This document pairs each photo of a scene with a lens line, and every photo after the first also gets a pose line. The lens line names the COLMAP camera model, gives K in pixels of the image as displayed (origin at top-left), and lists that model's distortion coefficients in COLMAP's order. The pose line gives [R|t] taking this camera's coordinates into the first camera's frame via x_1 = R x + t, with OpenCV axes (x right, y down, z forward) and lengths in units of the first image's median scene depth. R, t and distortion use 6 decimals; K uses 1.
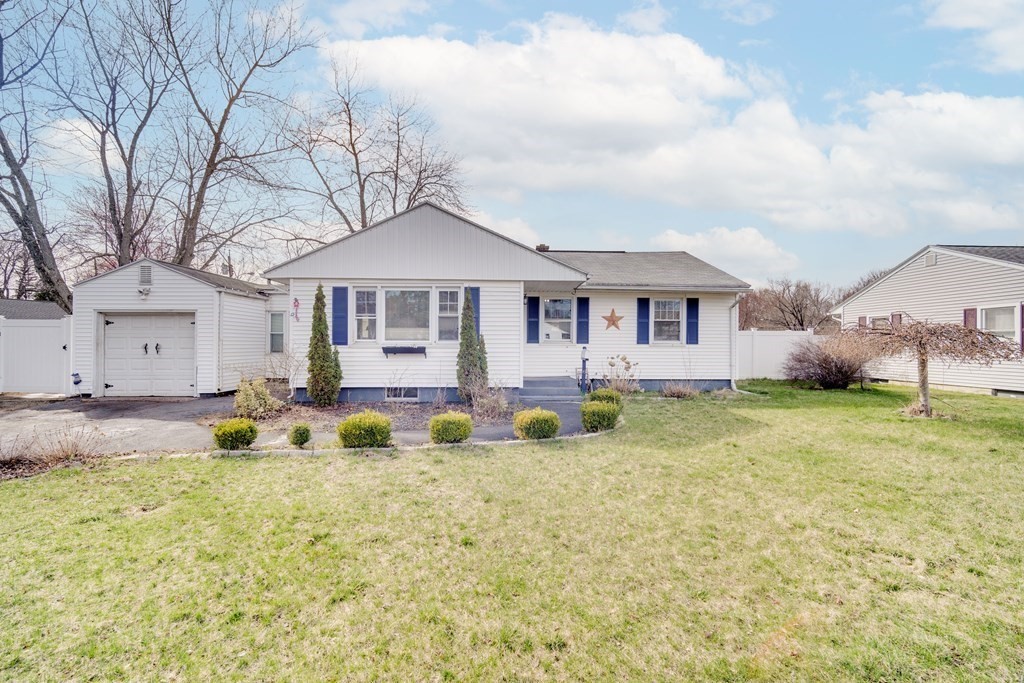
lens RADIAL K [[452.5, 0, 492.7], [0, 452.5, 351.7], [0, 0, 1]] dist [-0.014192, 0.005378]
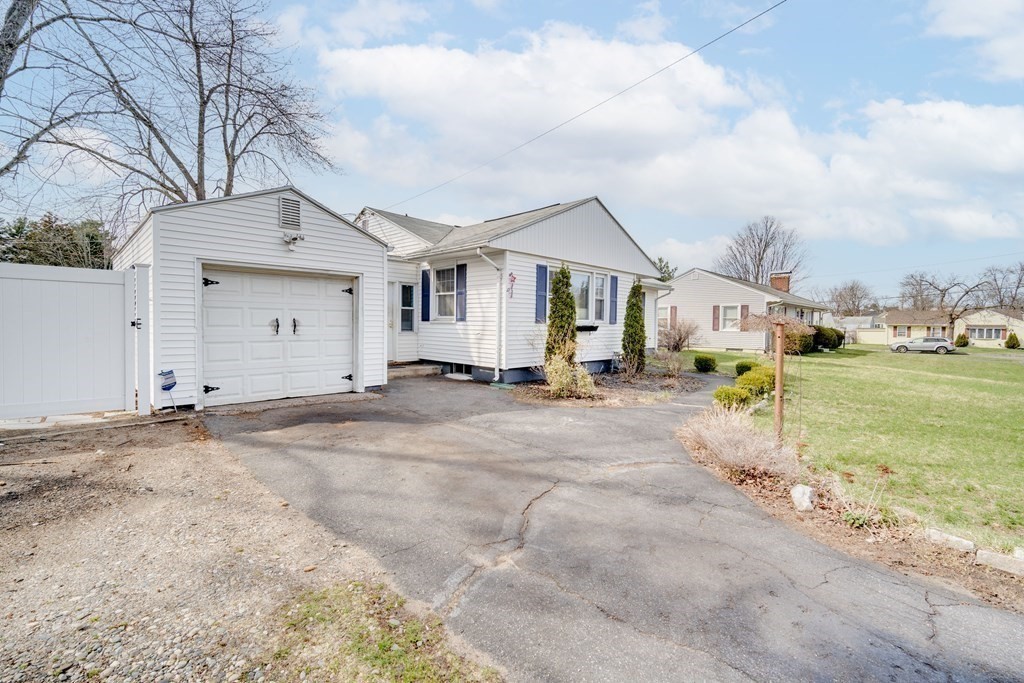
lens RADIAL K [[450.0, 0, 512.0], [0, 450.0, 341.5], [0, 0, 1]] dist [-0.012632, 0.005235]
pose [[0.720033, -0.021352, 0.693612, -0.867283], [0.001788, 0.999580, 0.028915, -0.002599], [-0.693938, -0.019580, 0.719769, 0.264069]]
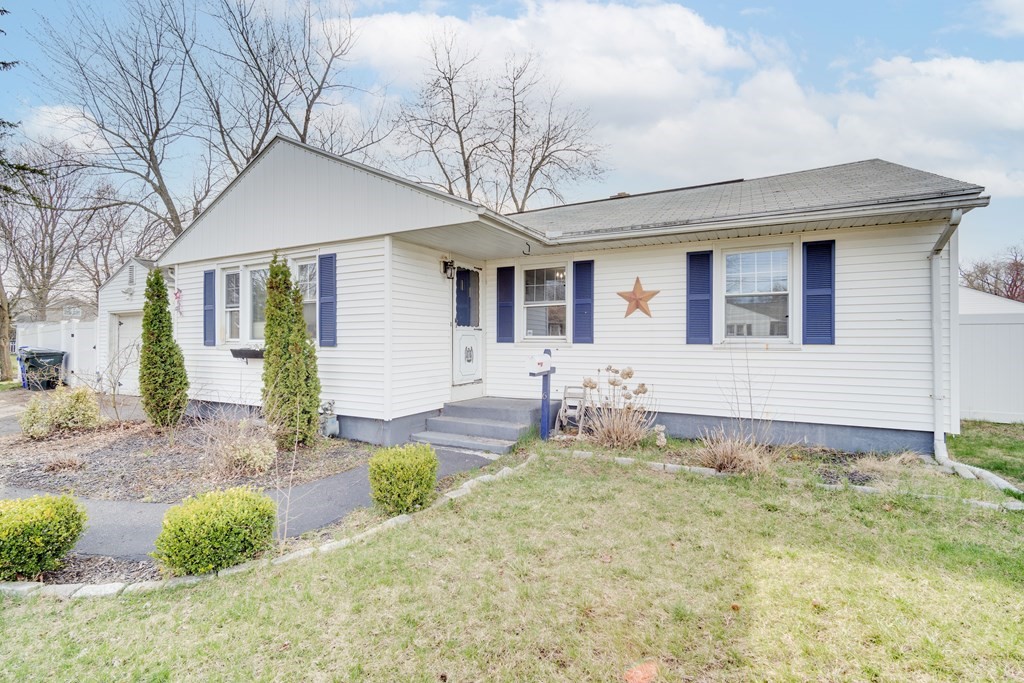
lens RADIAL K [[450.0, 0, 512.0], [0, 450.0, 341.5], [0, 0, 1]] dist [-0.012632, 0.005235]
pose [[0.875812, -0.002705, -0.482645, 0.392322], [-0.003603, 0.999920, -0.012142, -0.012108], [0.482639, 0.012373, 0.875732, 0.469707]]
